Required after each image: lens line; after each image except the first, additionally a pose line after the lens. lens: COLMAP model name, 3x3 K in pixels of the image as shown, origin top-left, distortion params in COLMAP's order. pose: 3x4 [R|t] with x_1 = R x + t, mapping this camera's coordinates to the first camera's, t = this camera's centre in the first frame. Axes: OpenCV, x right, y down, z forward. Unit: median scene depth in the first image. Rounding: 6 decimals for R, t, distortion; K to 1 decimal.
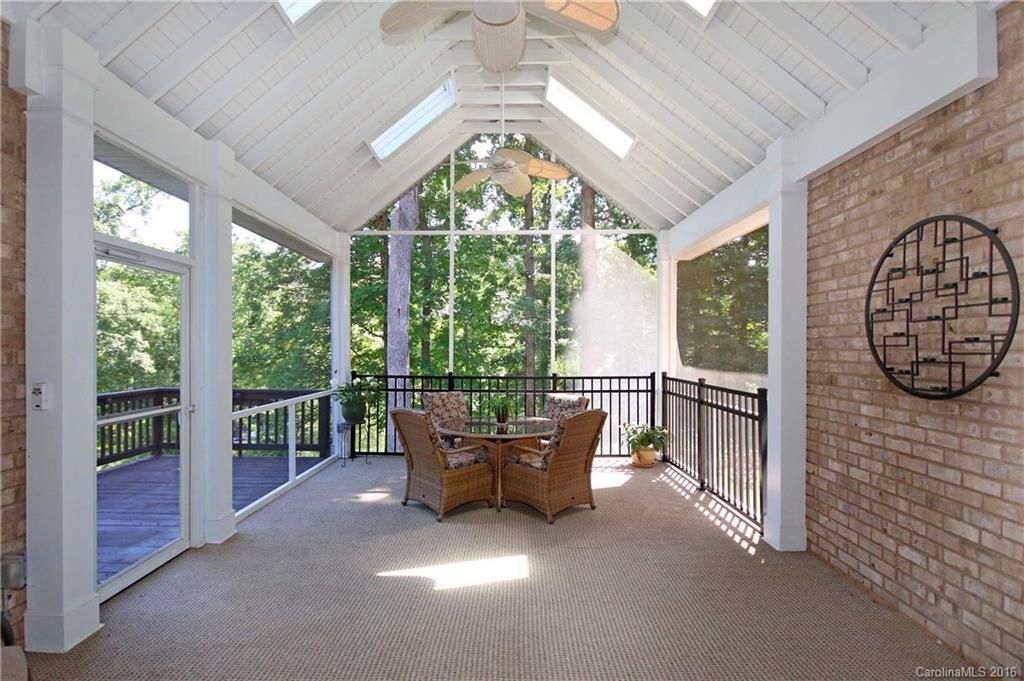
lens RADIAL K [[512.3, 0, 510.9], [0, 512.3, 343.4], [0, 0, 1]] dist [-0.013627, 0.000817]
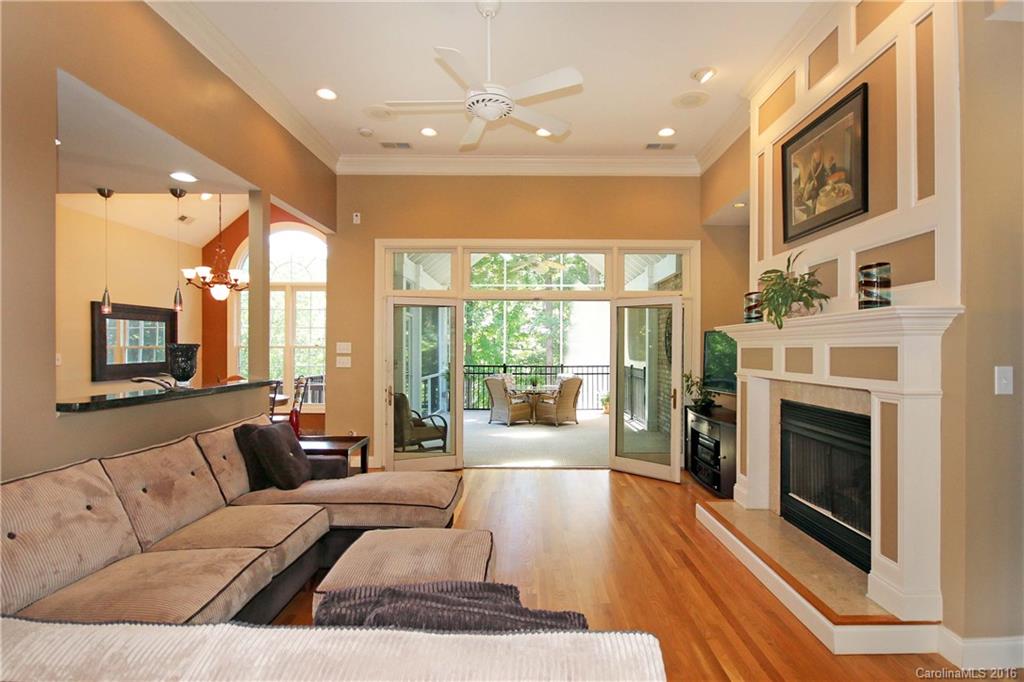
lens RADIAL K [[512.3, 0, 514.3], [0, 512.3, 344.5], [0, 0, 1]] dist [-0.013627, 0.000817]
pose [[0.999547, -0.002235, -0.030011, -0.036206], [0.002218, 0.999997, -0.000587, -0.013713], [0.030012, 0.000520, 0.999549, -1.063781]]
